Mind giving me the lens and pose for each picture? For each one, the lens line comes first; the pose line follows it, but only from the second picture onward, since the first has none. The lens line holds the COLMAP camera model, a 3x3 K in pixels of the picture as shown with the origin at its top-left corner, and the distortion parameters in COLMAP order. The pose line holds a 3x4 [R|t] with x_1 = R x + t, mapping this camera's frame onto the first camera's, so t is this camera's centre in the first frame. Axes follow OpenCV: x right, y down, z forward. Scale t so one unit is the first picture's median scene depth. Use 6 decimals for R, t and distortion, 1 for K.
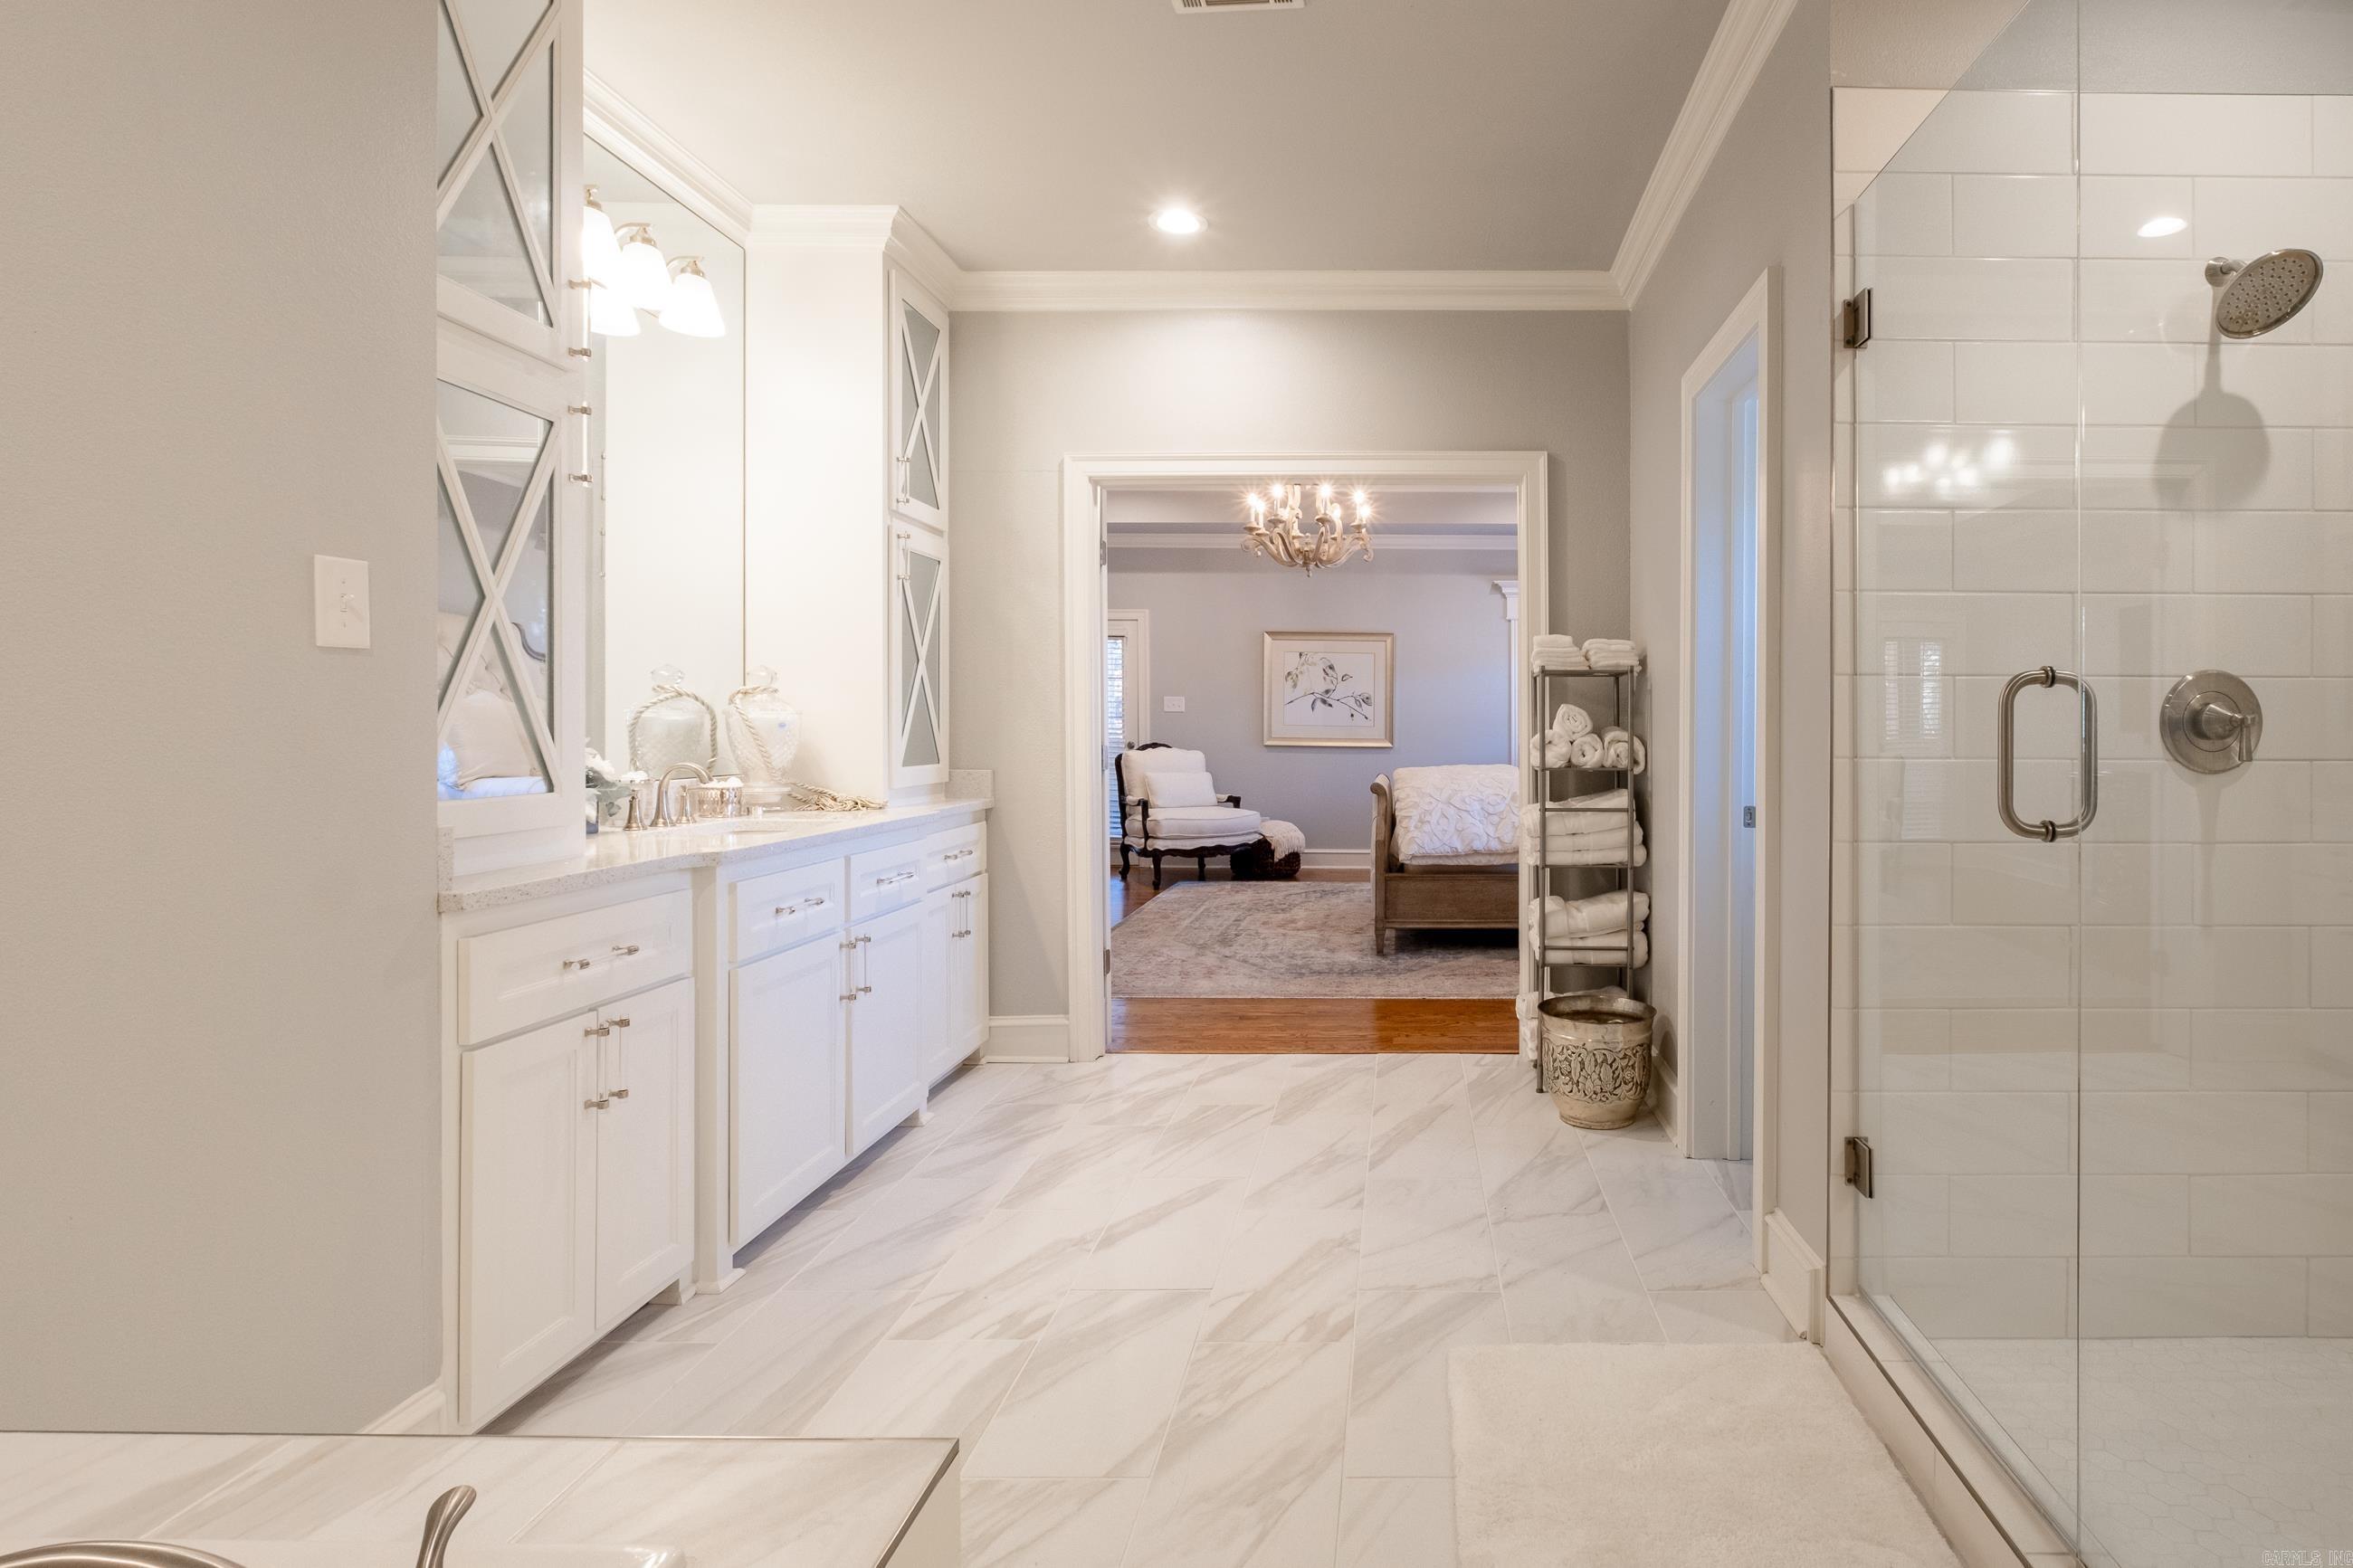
lens RADIAL K [[1185.0, 0, 1362.5], [0, 1185.0, 739.6], [0, 0, 1]] dist [-0.001106, -0.000241]
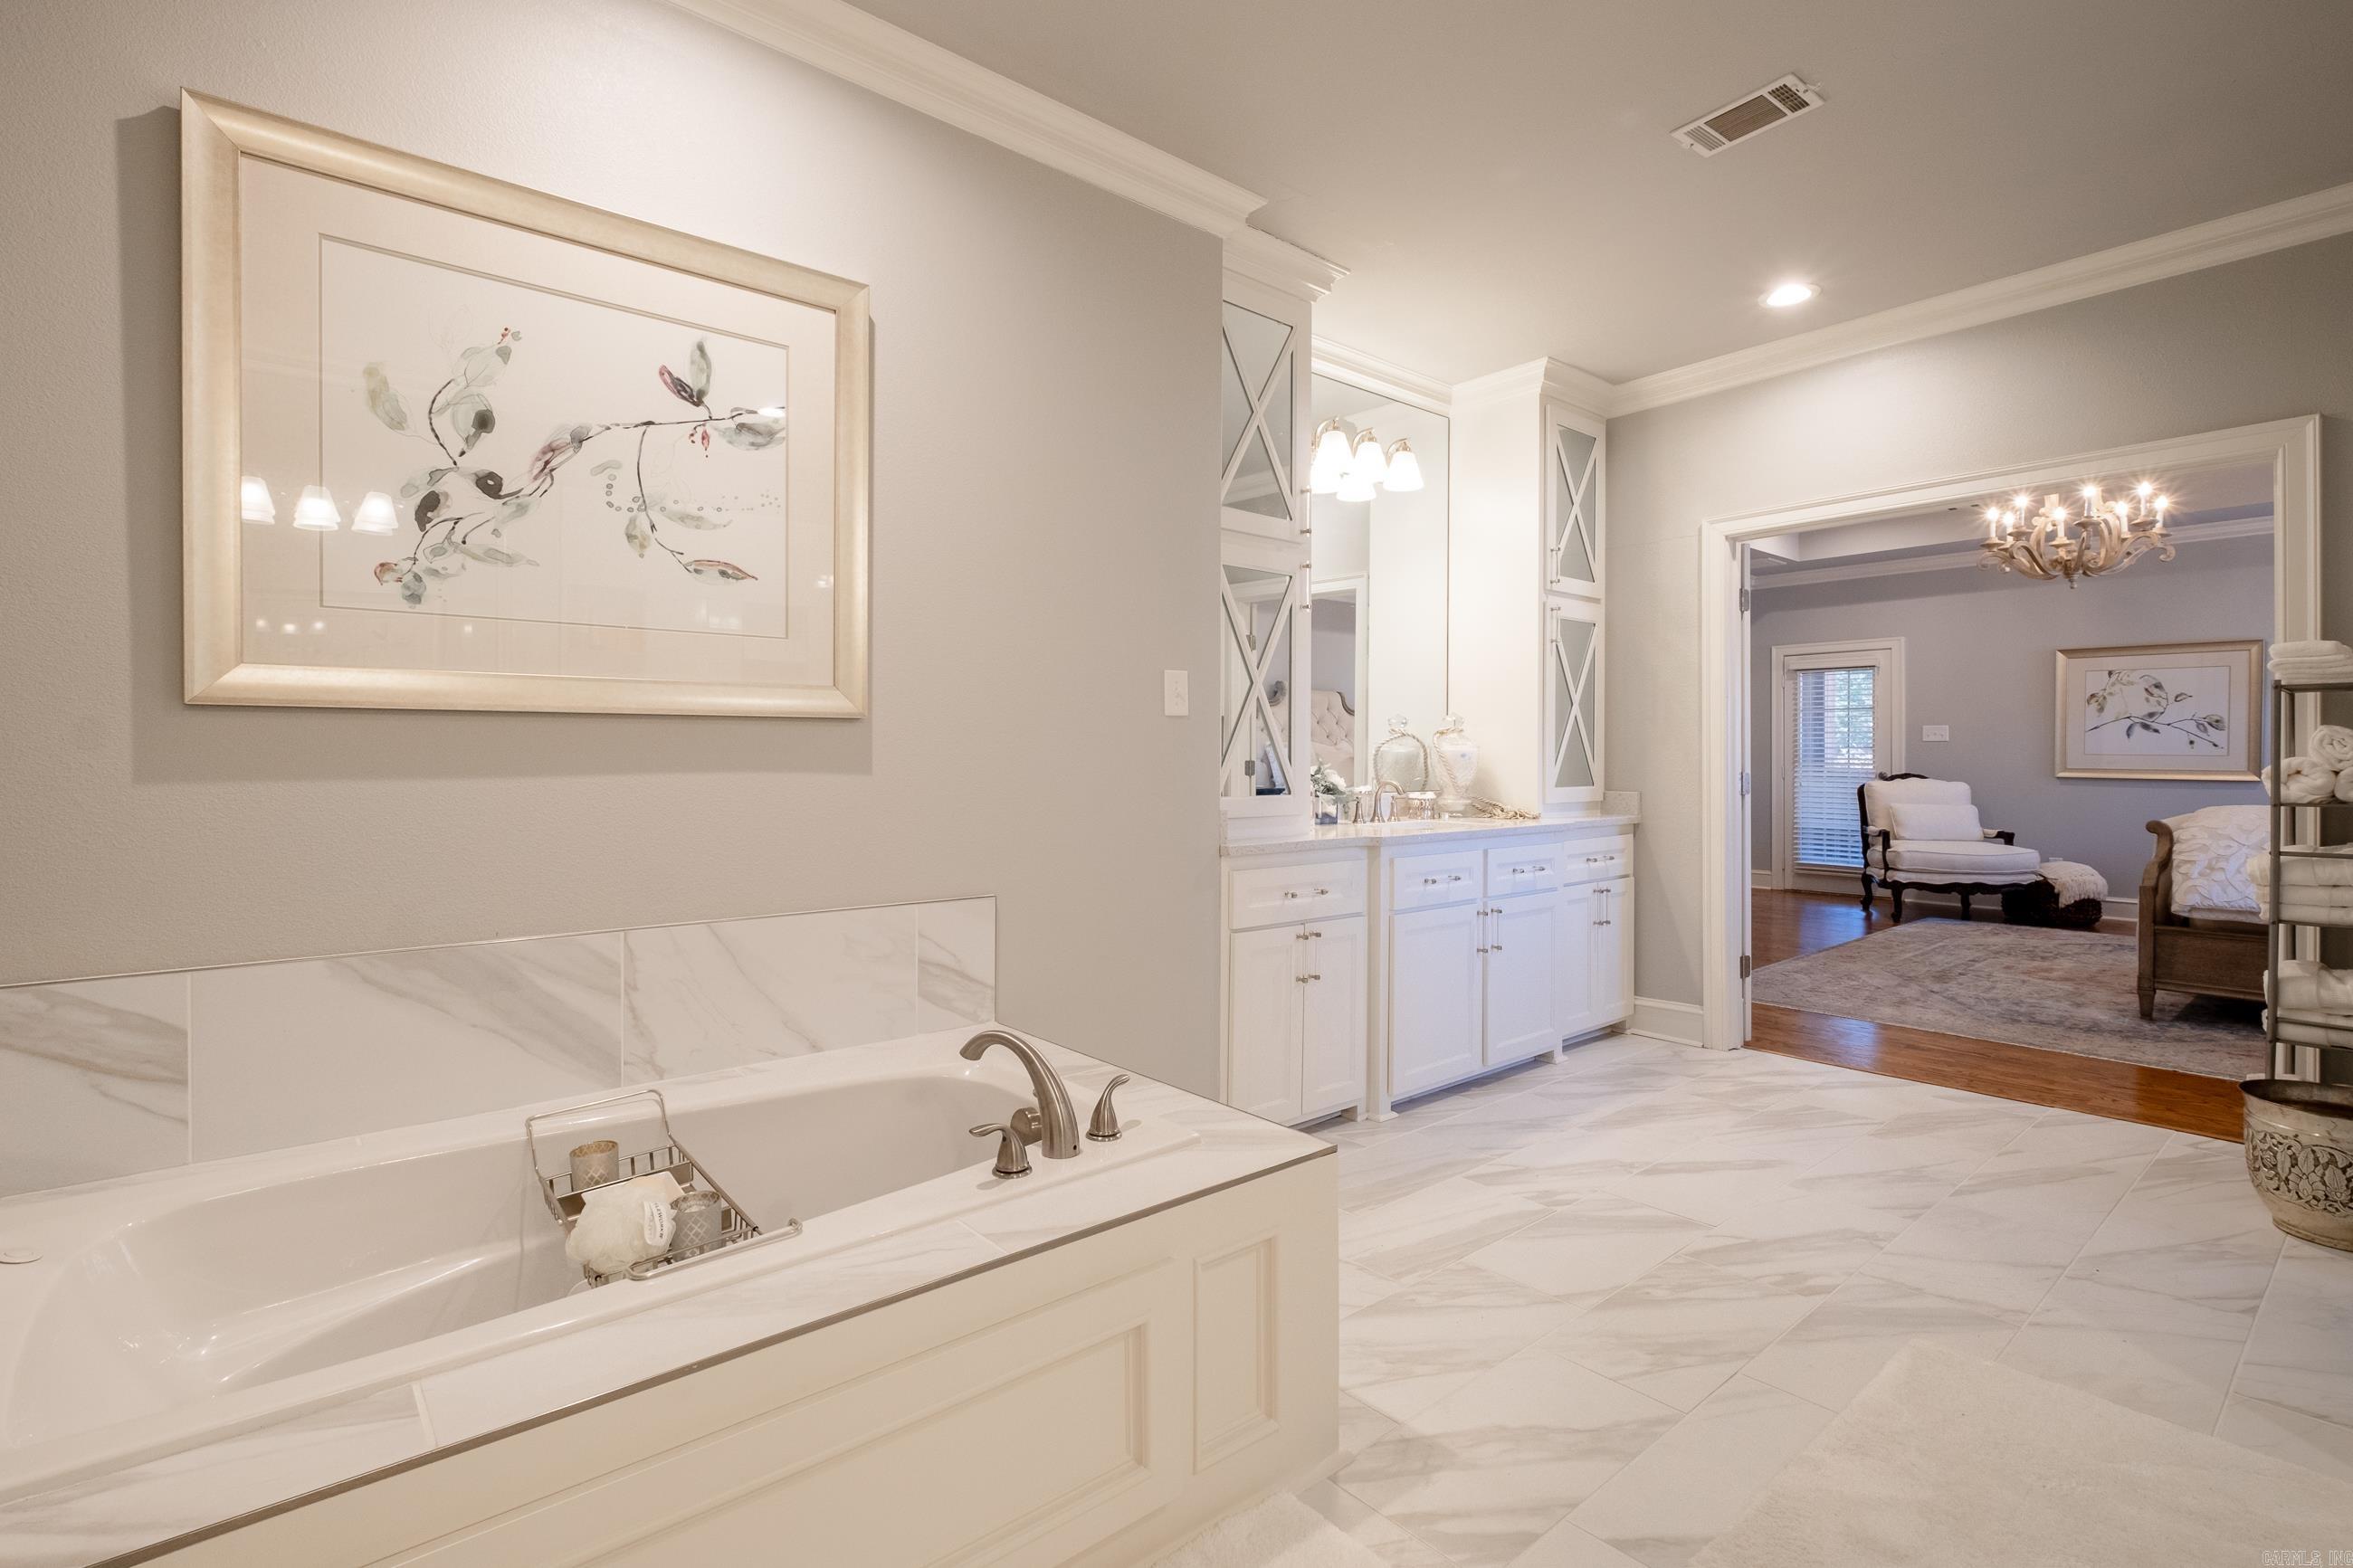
lens RADIAL K [[1062.5, 0, 1172.9], [0, 1062.5, 771.5], [0, 0, 1]] dist [0.001341, 0.000301]
pose [[0.658827, 0.007114, -0.752261, 0.202341], [-0.006240, 0.999973, 0.003992, 0.003595], [0.752269, 0.002064, 0.658853, -0.074254]]
